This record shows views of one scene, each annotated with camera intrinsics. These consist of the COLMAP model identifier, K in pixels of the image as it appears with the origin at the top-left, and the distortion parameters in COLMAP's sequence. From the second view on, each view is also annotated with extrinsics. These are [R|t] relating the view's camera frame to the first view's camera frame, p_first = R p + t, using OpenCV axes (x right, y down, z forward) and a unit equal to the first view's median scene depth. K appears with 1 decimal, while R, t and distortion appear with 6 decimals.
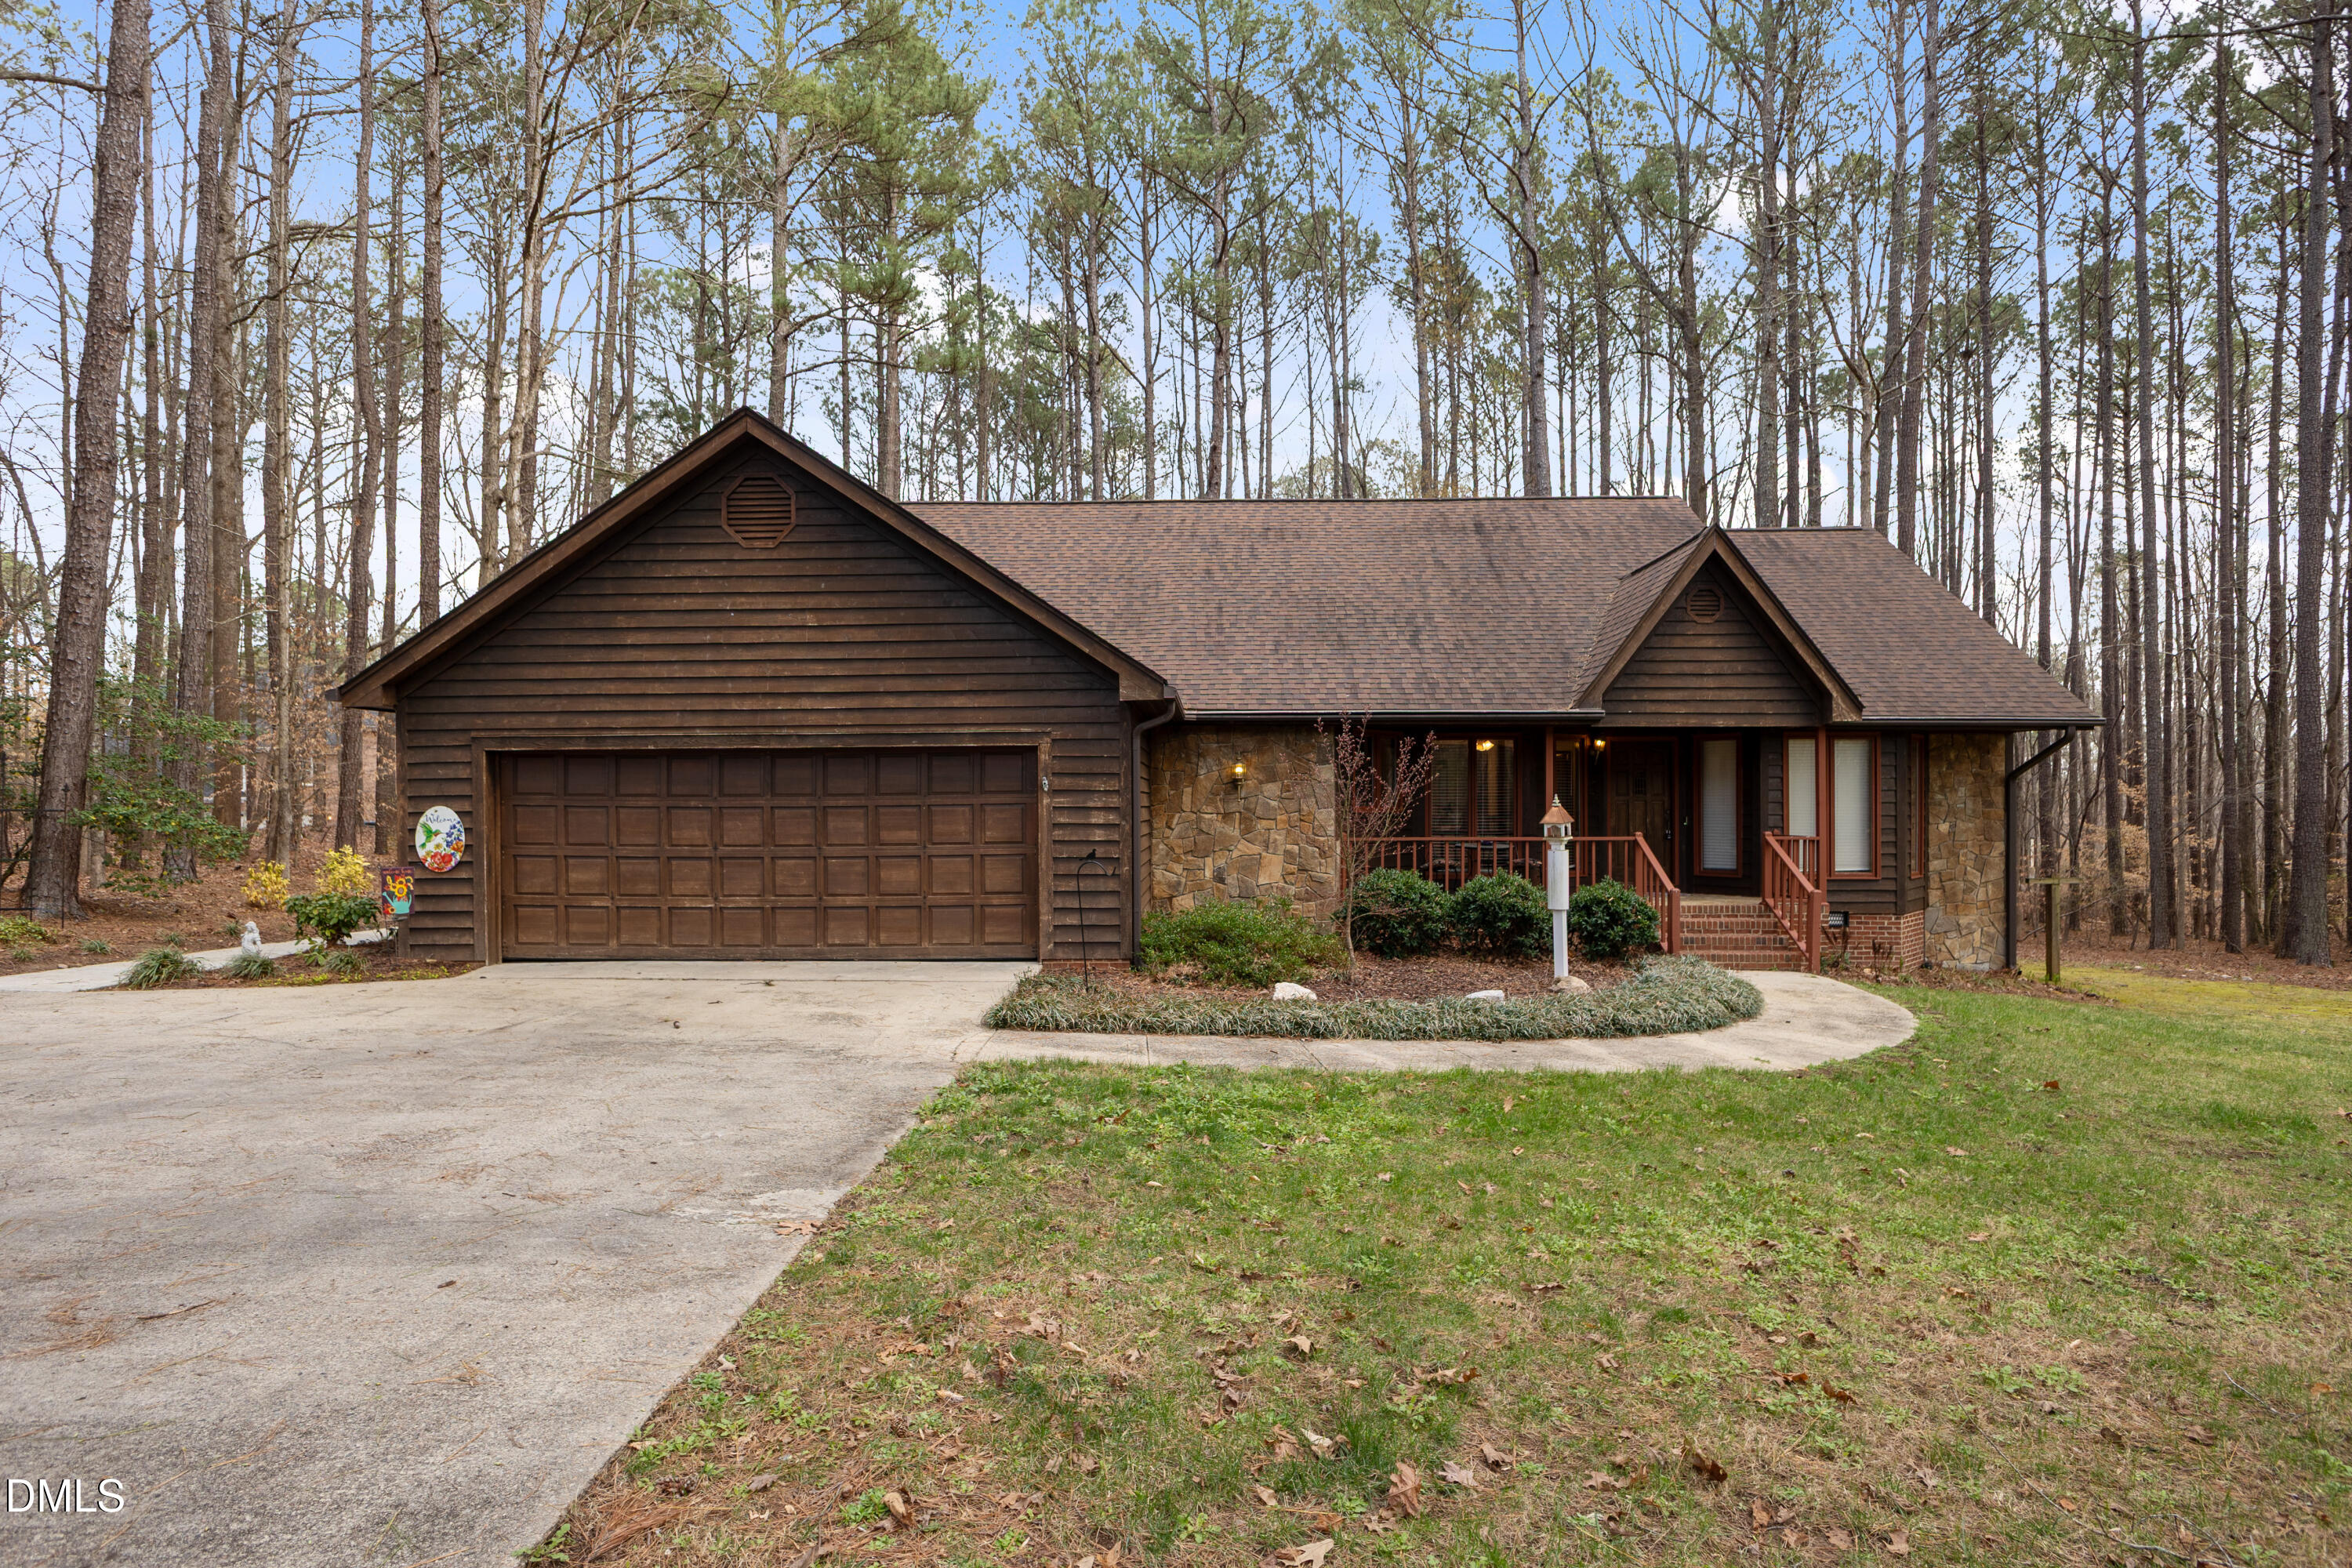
lens RADIAL K [[1295.6, 0, 1176.0], [0, 1295.6, 784.0], [0, 0, 1]] dist [-0.003041, 0.043782]
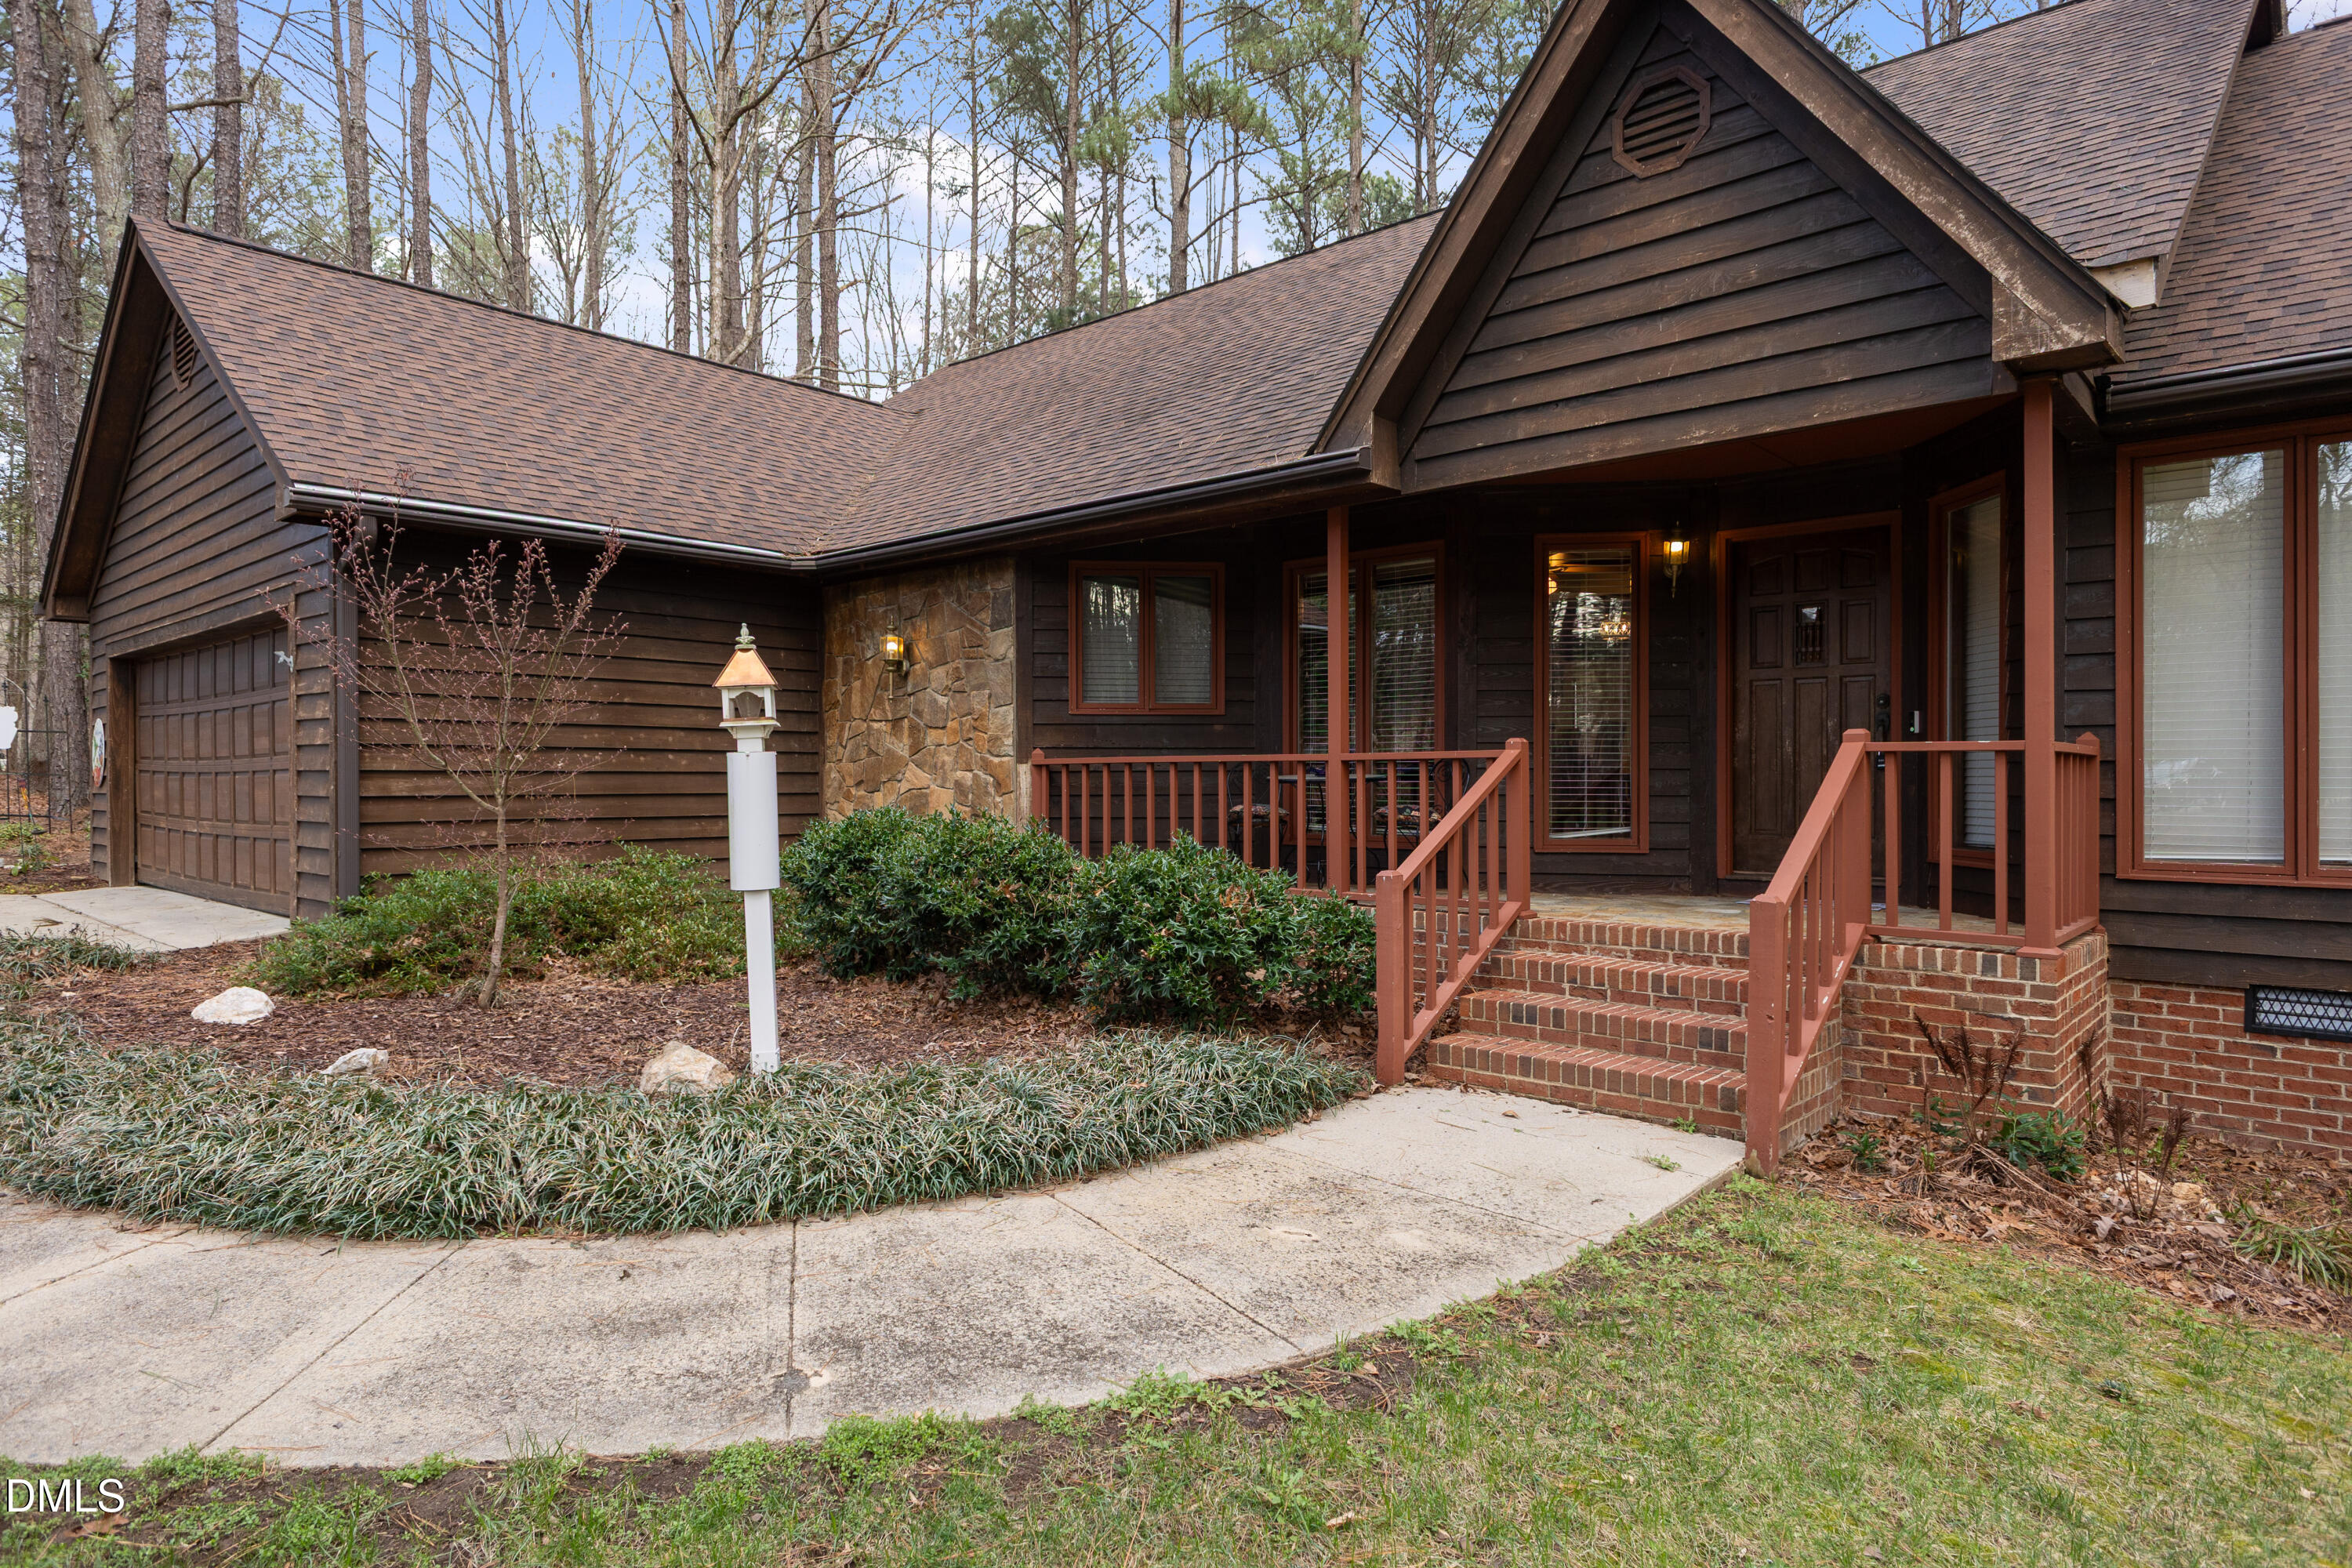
lens RADIAL K [[1383.3, 0, 1176.0], [0, 1383.3, 784.0], [0, 0, 1]] dist [0.005647, 0.000744]
pose [[0.749726, 0.004363, -0.661734, 0.562772], [0.003950, 0.999931, 0.011069, 0.045943], [0.661736, -0.010912, 0.749657, 0.603869]]
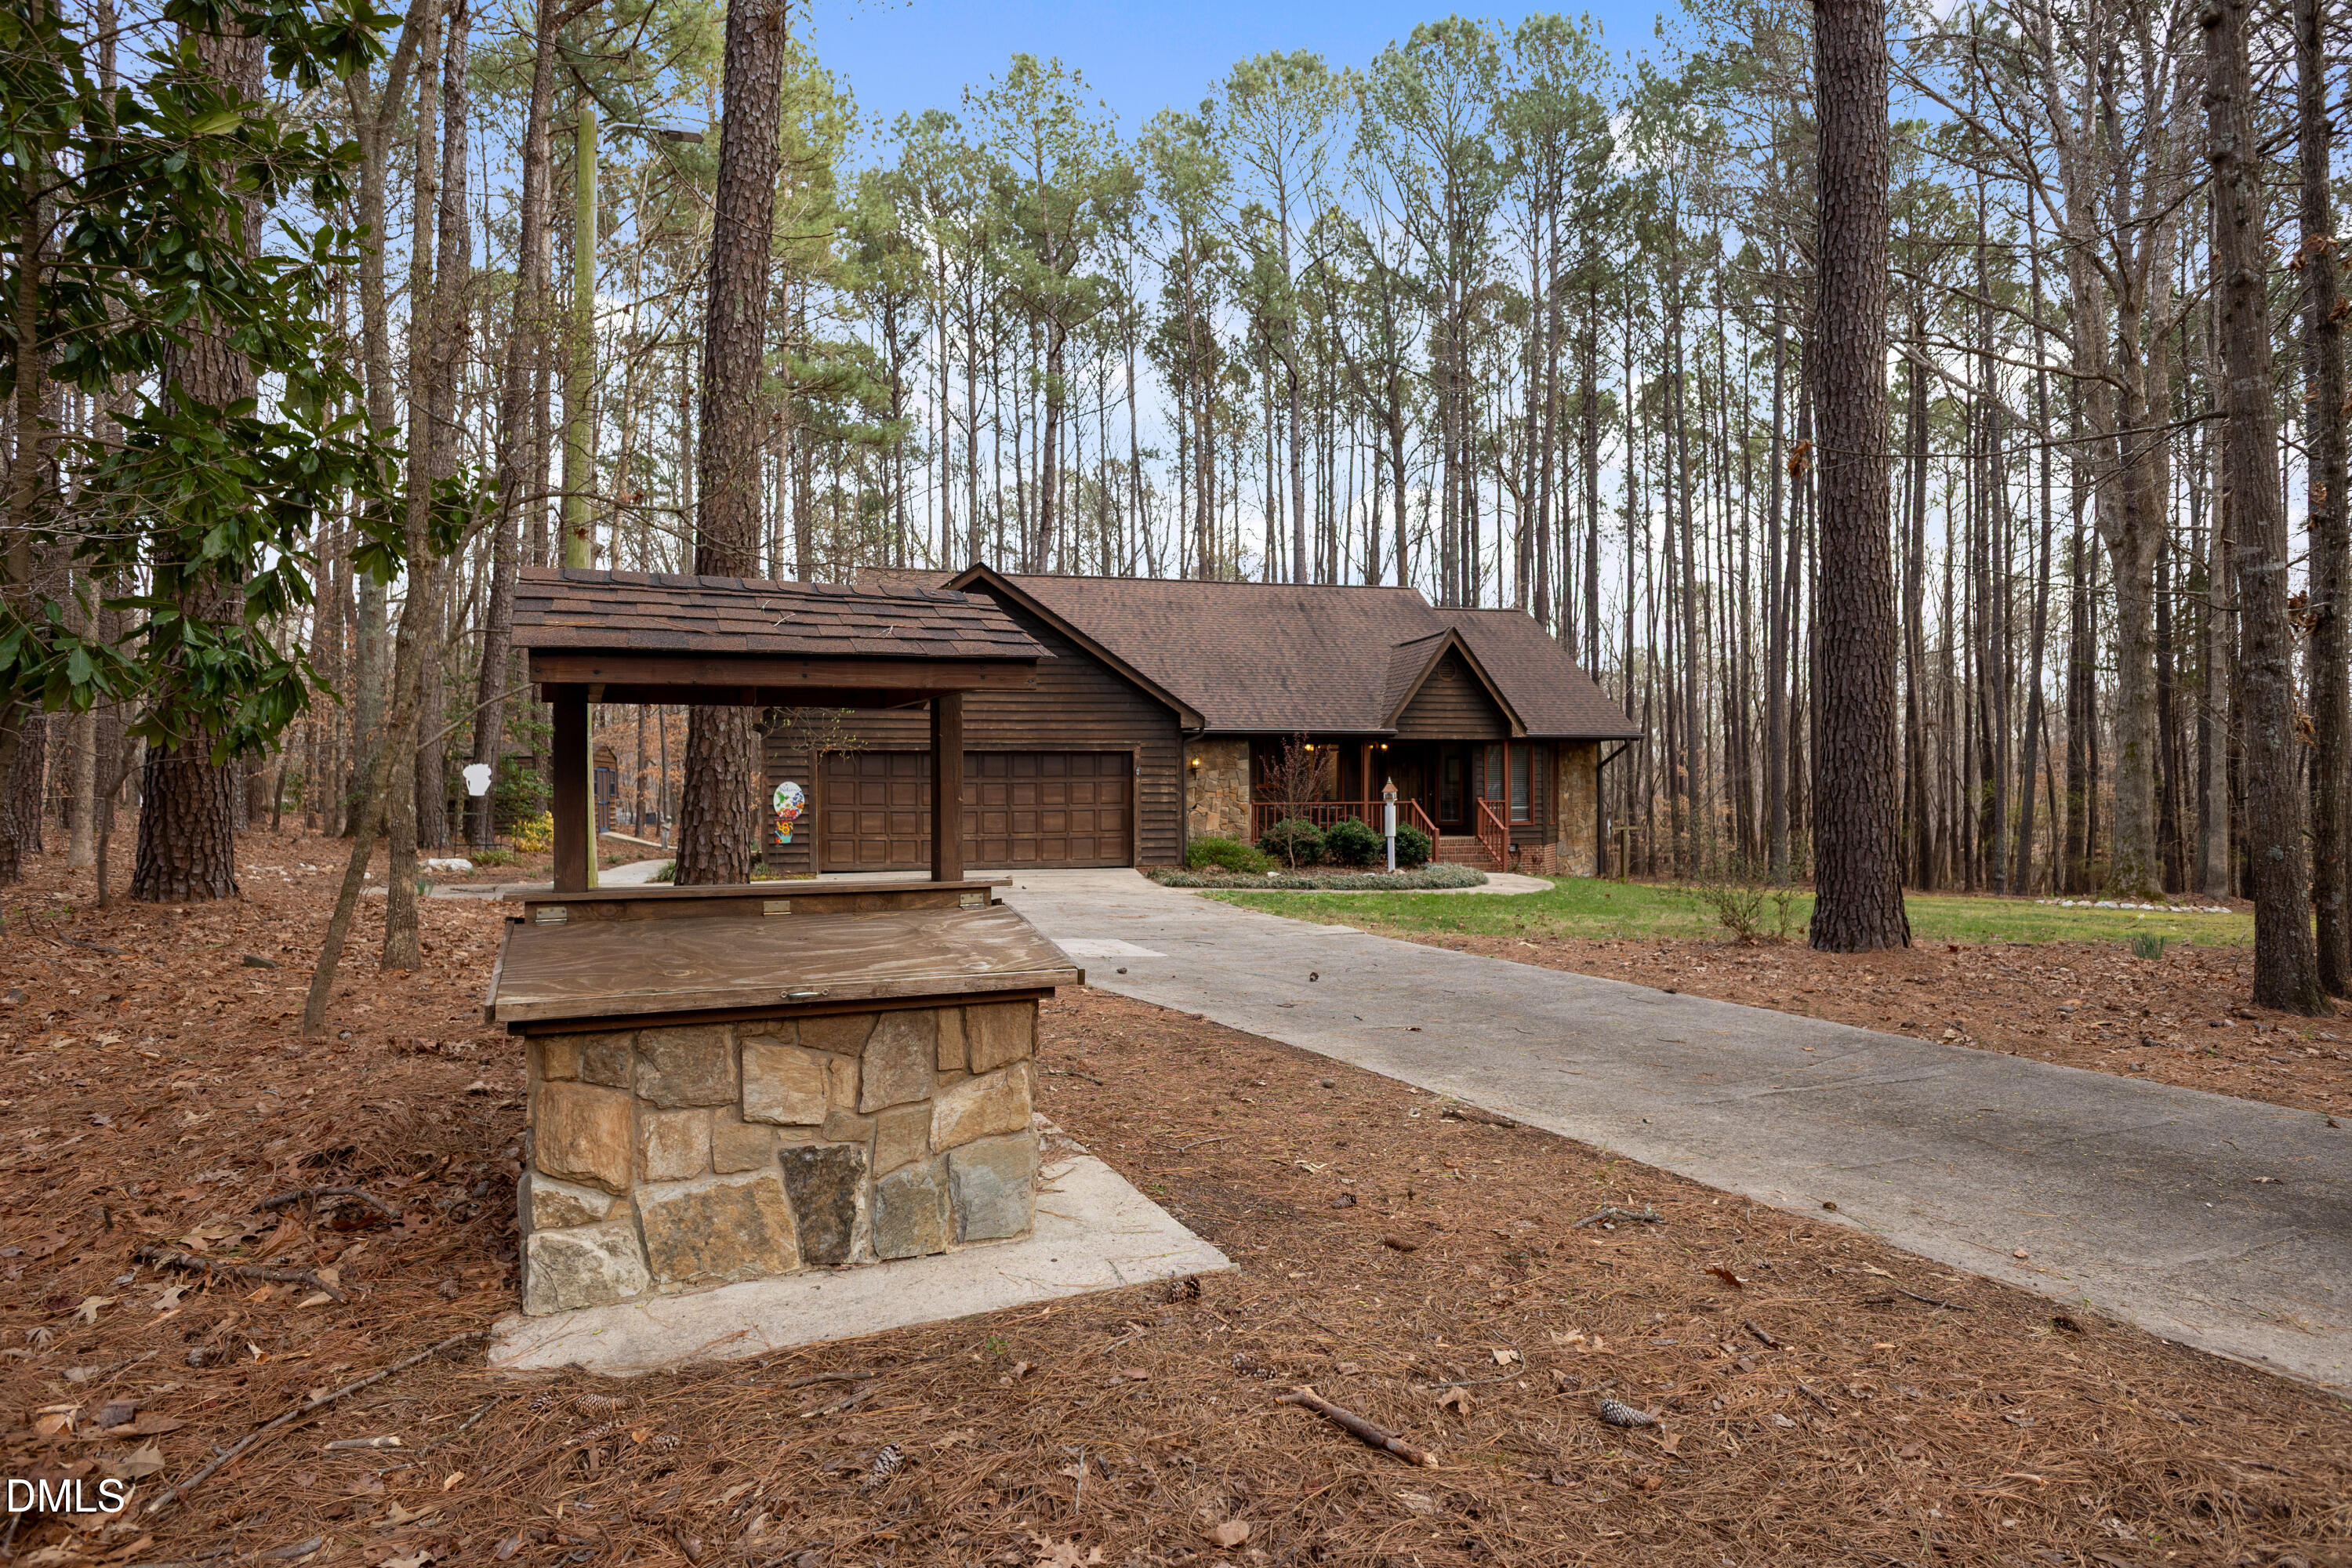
lens RADIAL K [[1383.3, 0, 1176.0], [0, 1383.3, 784.0], [0, 0, 1]] dist [0.005647, 0.000744]
pose [[0.965624, 0.002553, 0.259929, -0.443246], [-0.006406, 0.999882, 0.013978, -0.007734], [-0.259862, -0.015163, 0.965527, -0.731970]]
